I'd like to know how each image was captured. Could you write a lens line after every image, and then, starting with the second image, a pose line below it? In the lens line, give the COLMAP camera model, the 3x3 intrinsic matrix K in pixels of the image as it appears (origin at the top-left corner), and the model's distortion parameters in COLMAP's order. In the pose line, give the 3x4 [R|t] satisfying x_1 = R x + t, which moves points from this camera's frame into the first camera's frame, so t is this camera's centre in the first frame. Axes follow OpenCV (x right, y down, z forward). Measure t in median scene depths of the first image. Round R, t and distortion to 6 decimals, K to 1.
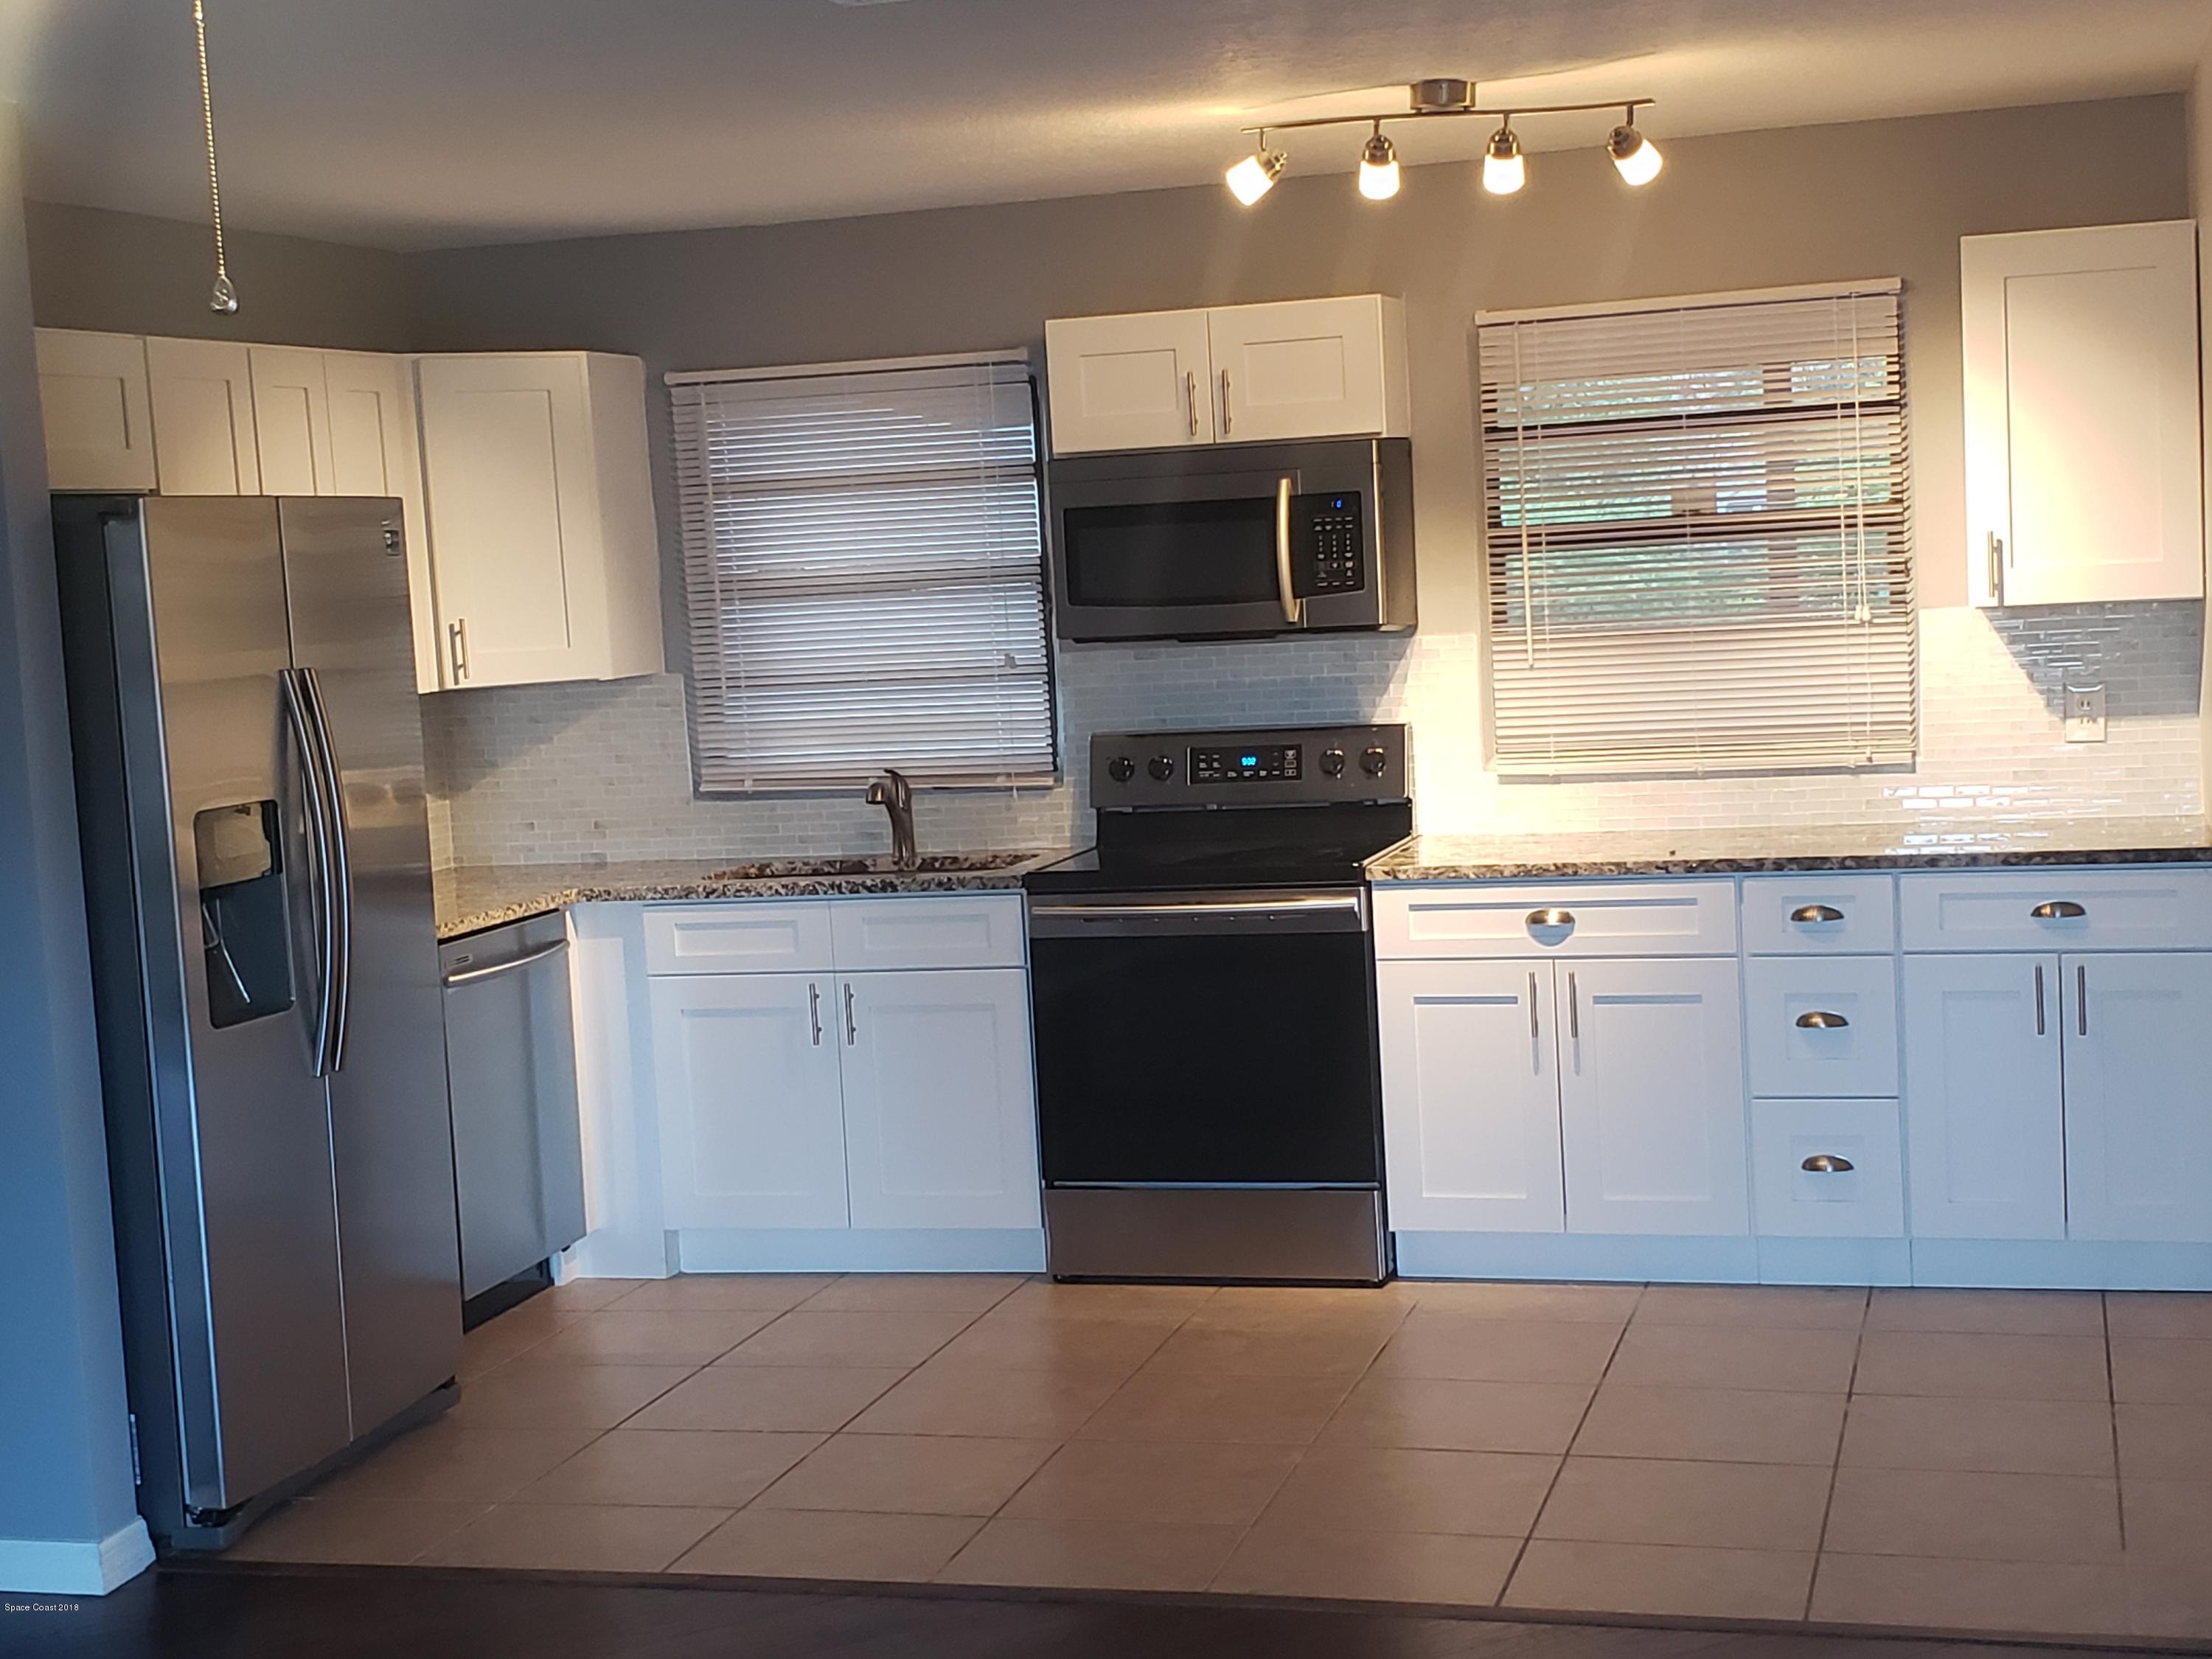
lens RADIAL K [[3248.7, 0, 1113.2], [0, 3248.7, 857.6], [0, 0, 1]] dist [0.234982, -0.707532]
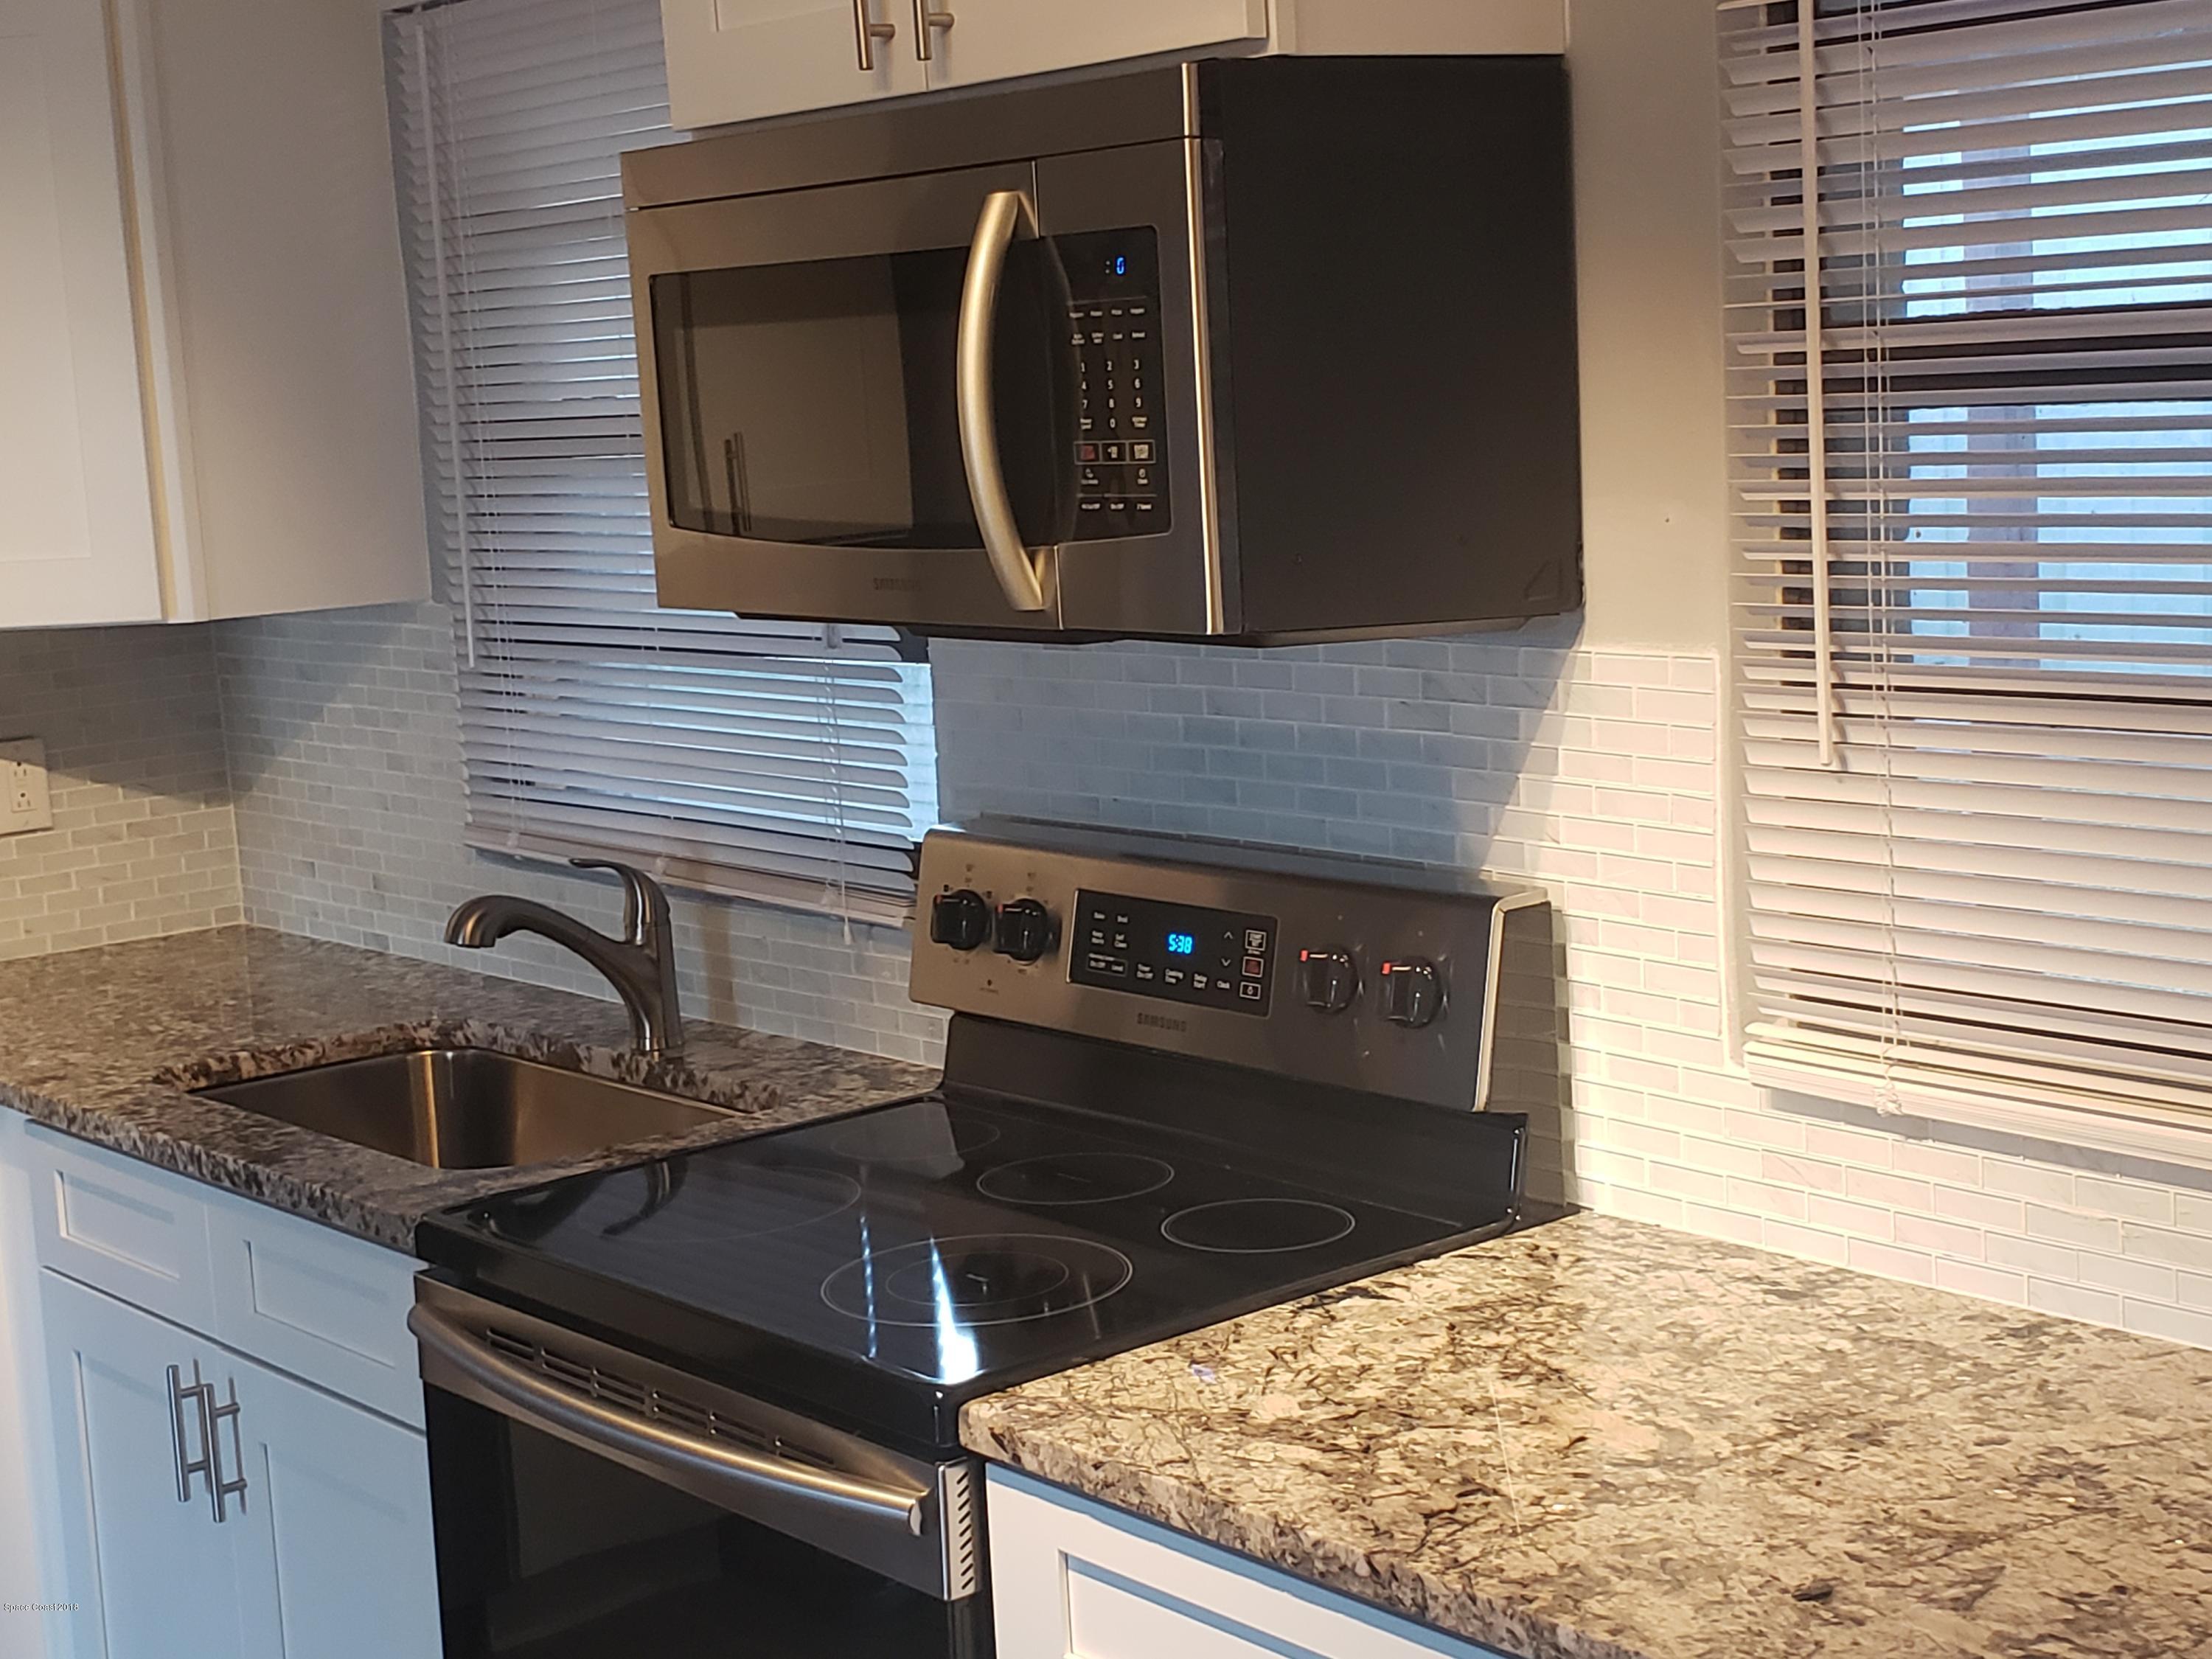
lens RADIAL K [[3211.2, 0, 1106.0], [0, 3211.2, 829.5], [0, 0, 1]] dist [0.231174, -0.675896]
pose [[0.833534, 0.090098, -0.545072, 0.245424], [-0.047555, 0.994651, 0.091690, -0.079308], [0.550417, -0.050506, 0.833360, 0.702415]]
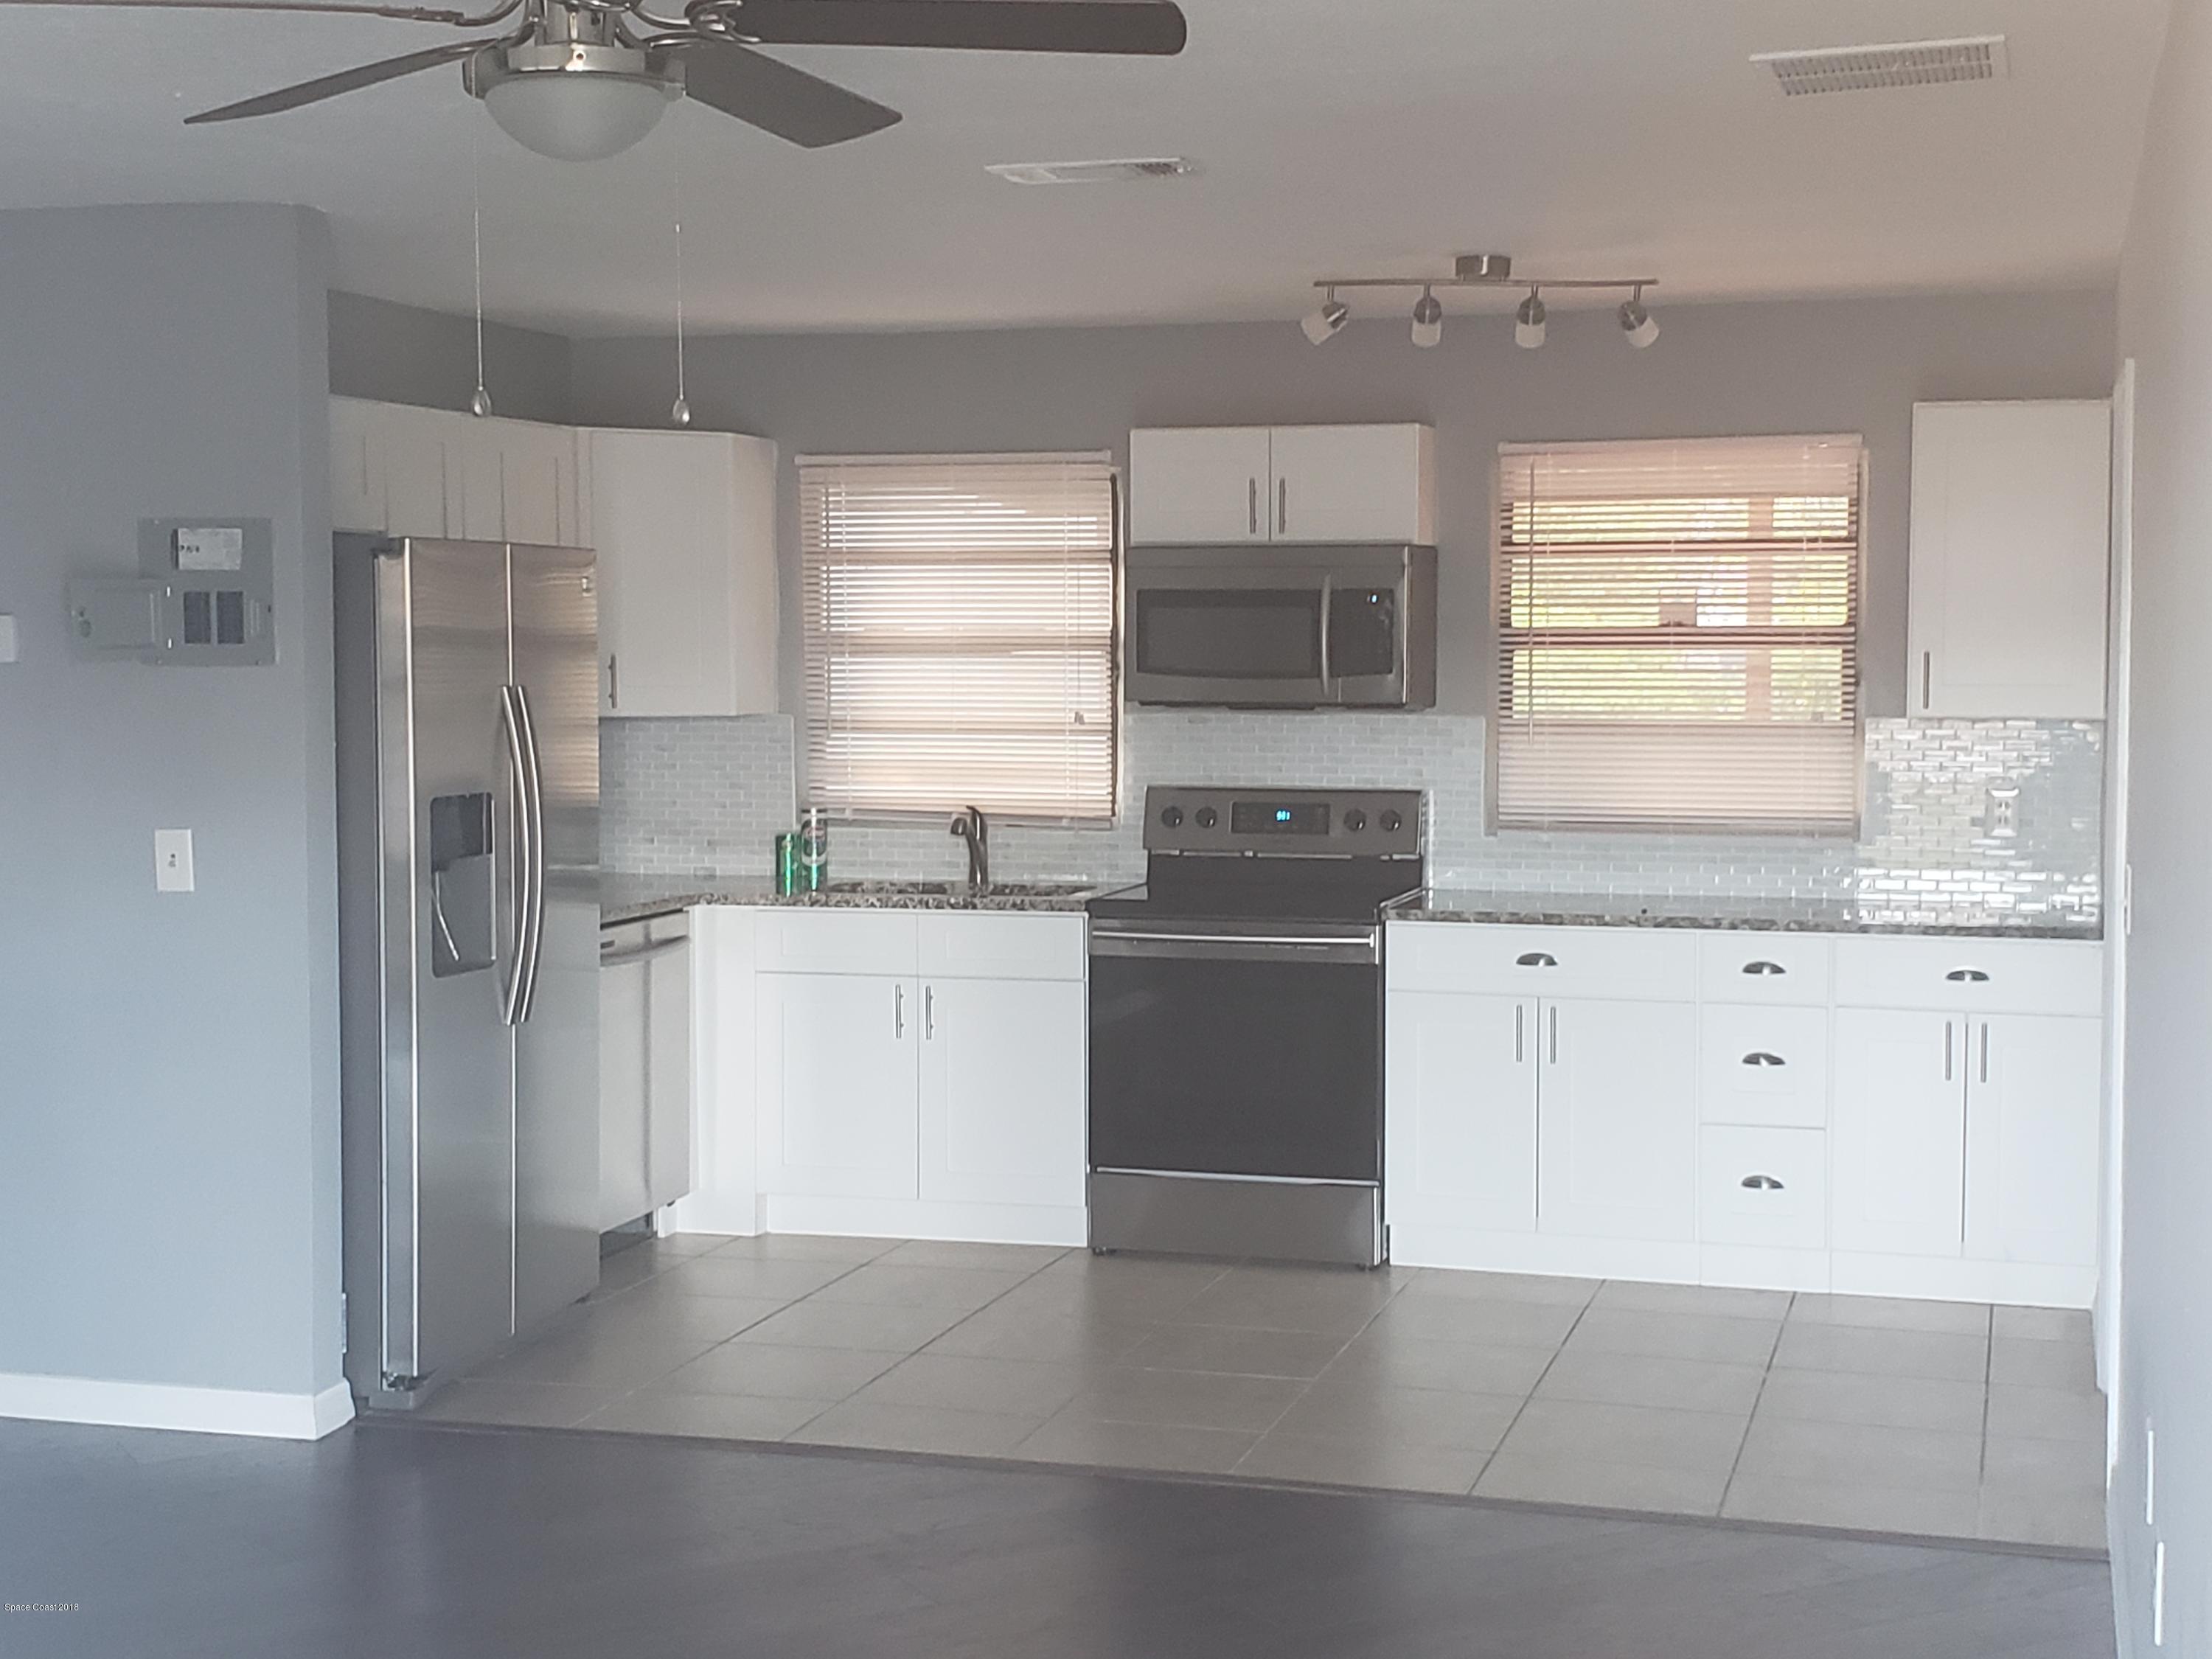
lens RADIAL K [[3211.2, 0, 1106.0], [0, 3211.2, 829.5], [0, 0, 1]] dist [0.231174, -0.675896]
pose [[0.998445, 0.055741, -0.000618, -0.020821], [-0.055729, 0.997849, -0.034529, 0.018783], [-0.001308, 0.034510, 0.999404, -0.146290]]
